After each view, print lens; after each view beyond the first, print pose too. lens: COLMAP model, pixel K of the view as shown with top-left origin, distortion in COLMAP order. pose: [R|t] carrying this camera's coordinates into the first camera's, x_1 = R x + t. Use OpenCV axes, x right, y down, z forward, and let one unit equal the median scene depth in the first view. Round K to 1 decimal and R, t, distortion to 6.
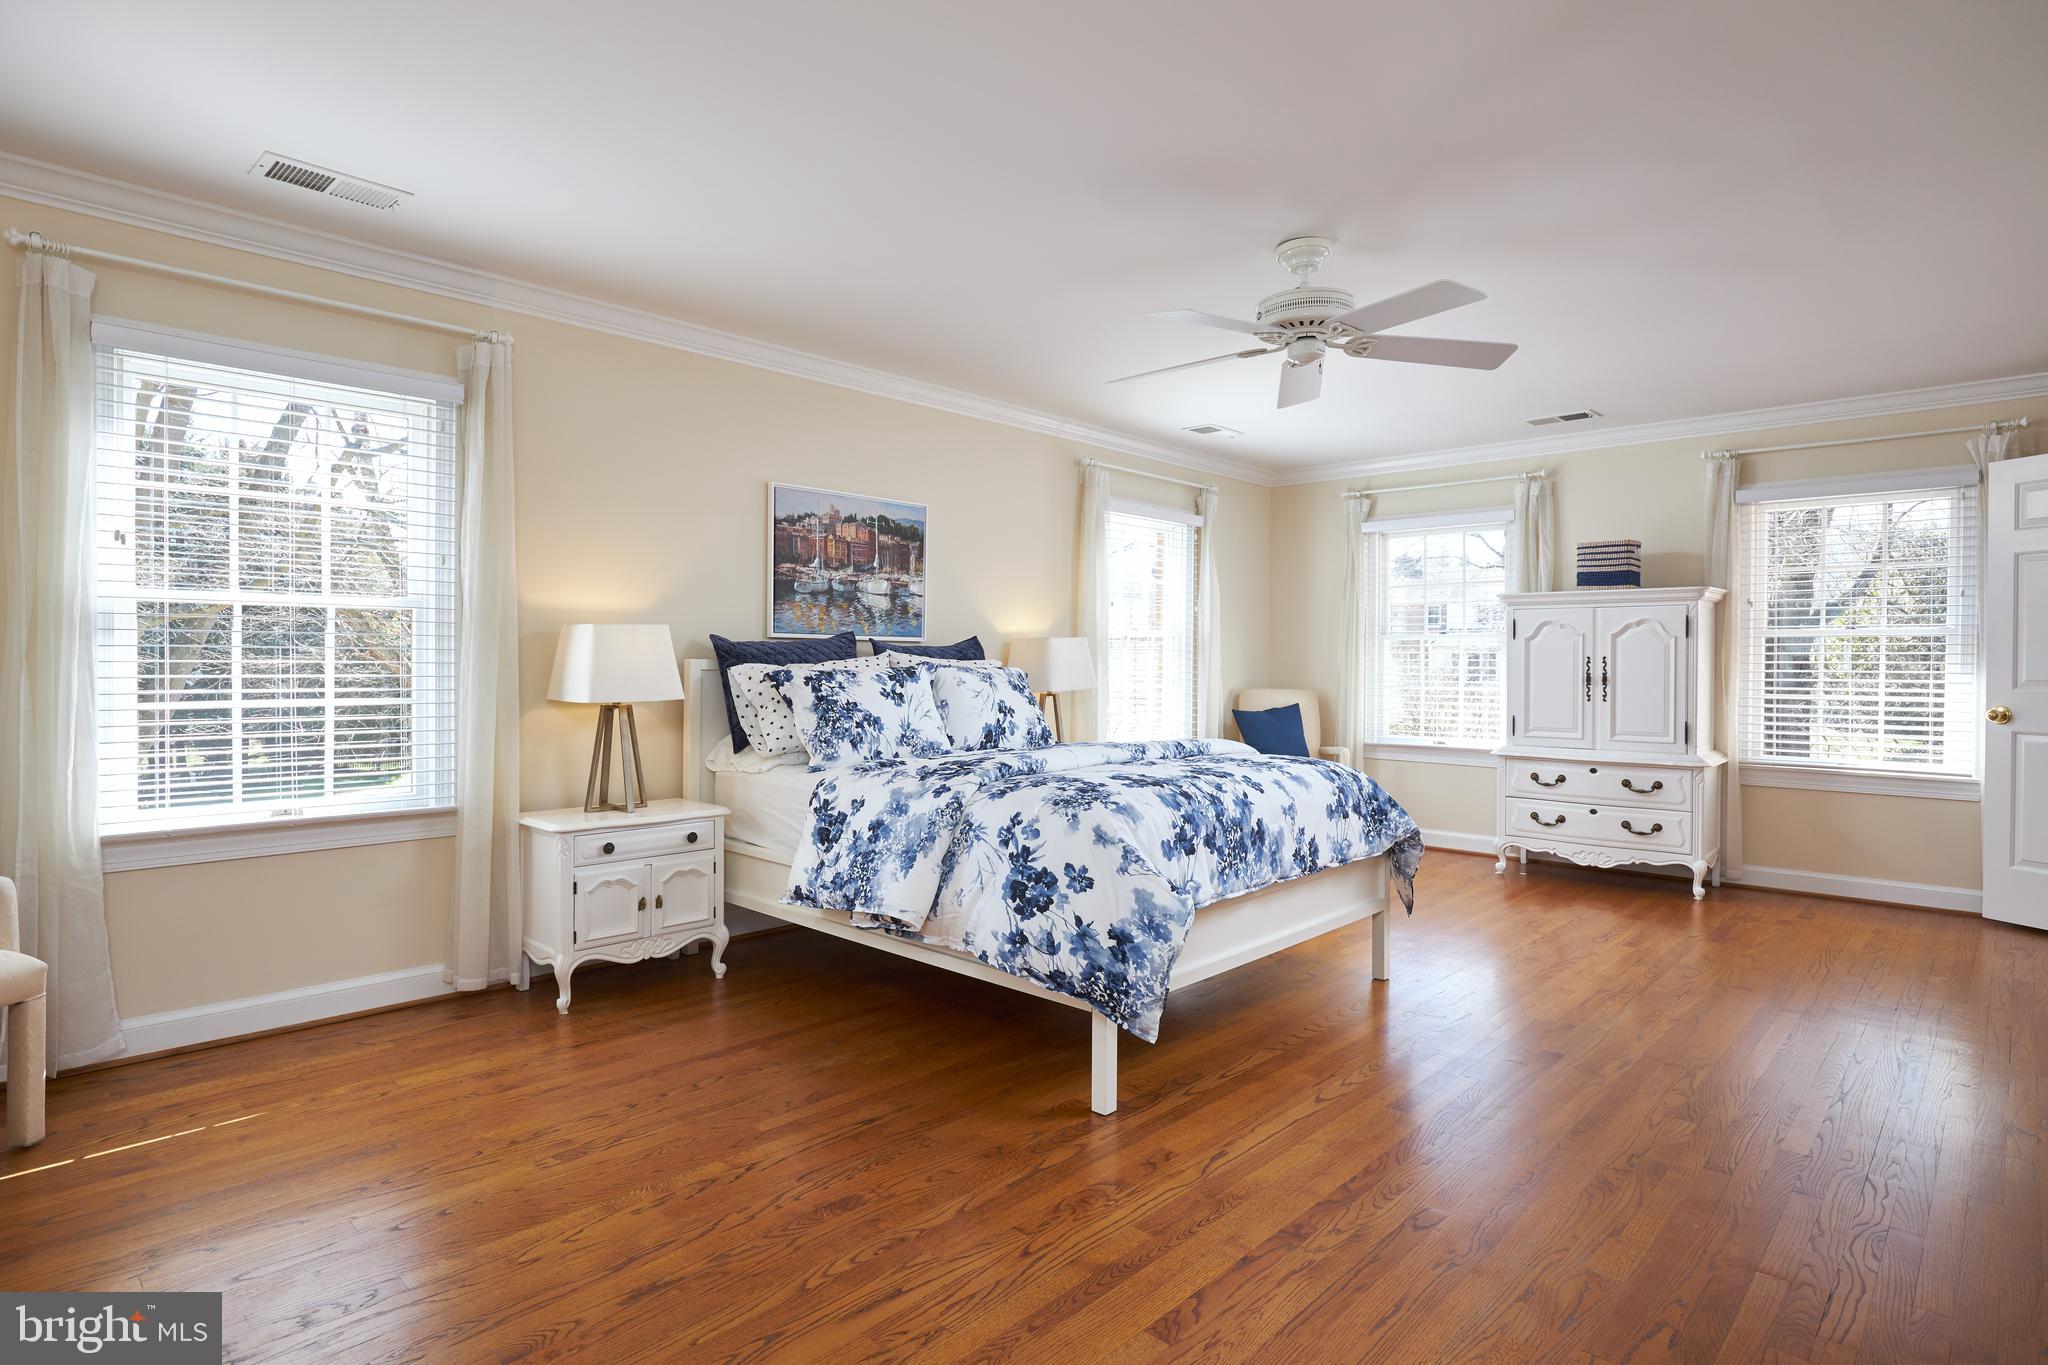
lens RADIAL K [[1120.2, 0, 1026.1], [0, 1120.2, 649.2], [0, 0, 1]] dist [-0.007928, -0.001126]
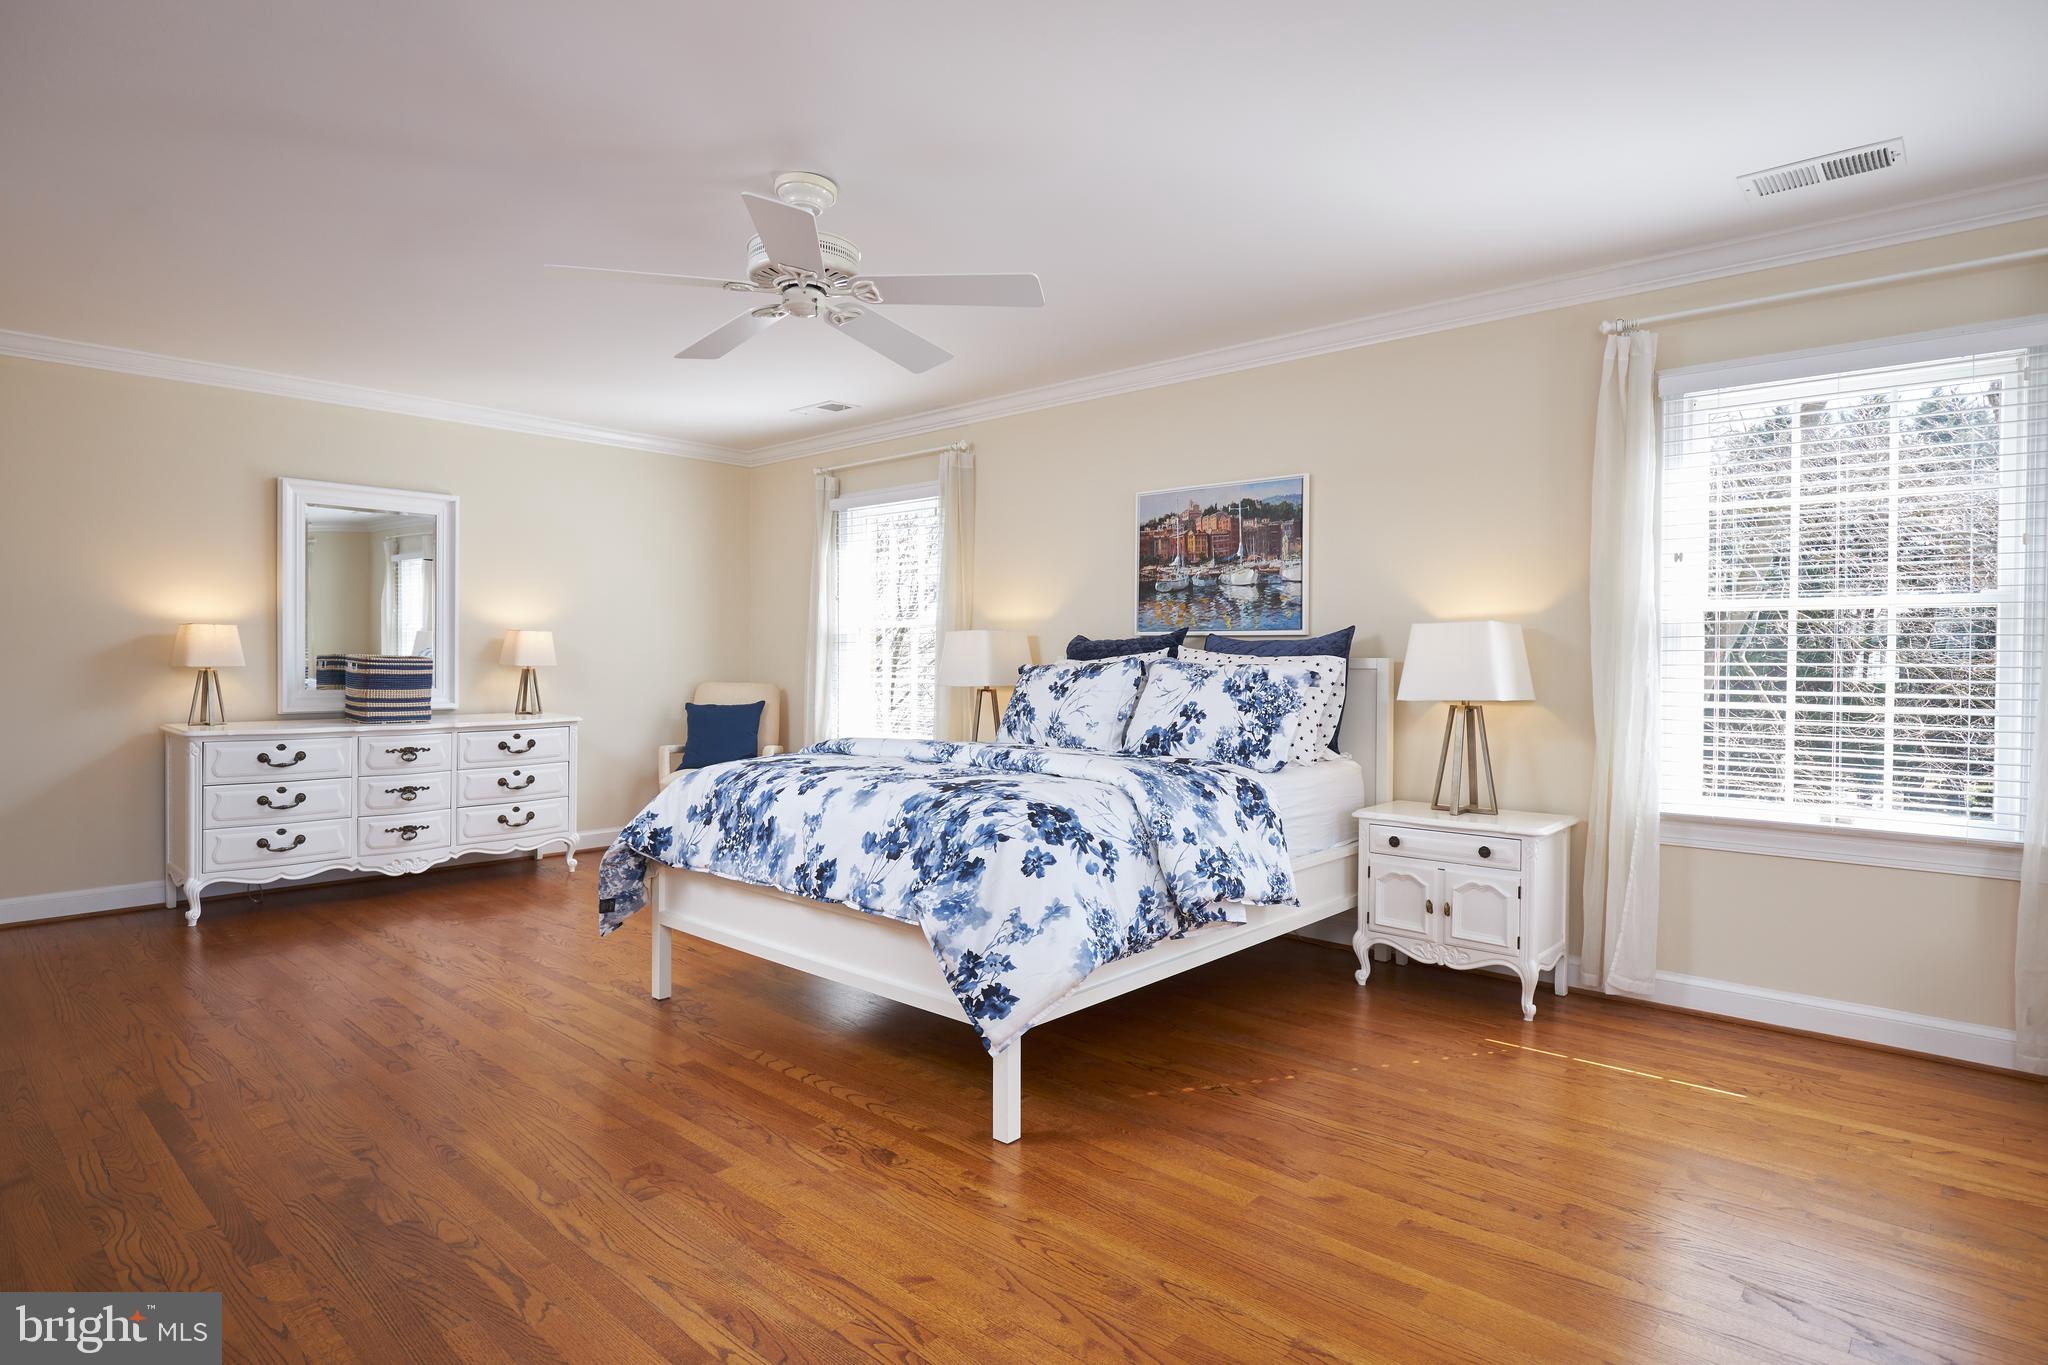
lens RADIAL K [[1081.3, 0, 1024.0], [0, 1081.3, 682.5], [0, 0, 1]] dist [-0.023985, -0.000183]
pose [[0.001135, 0.018652, -0.999825, 0.774712], [0.005938, 0.999808, 0.018659, 0.013918], [0.999982, -0.005958, 0.001024, 0.830739]]
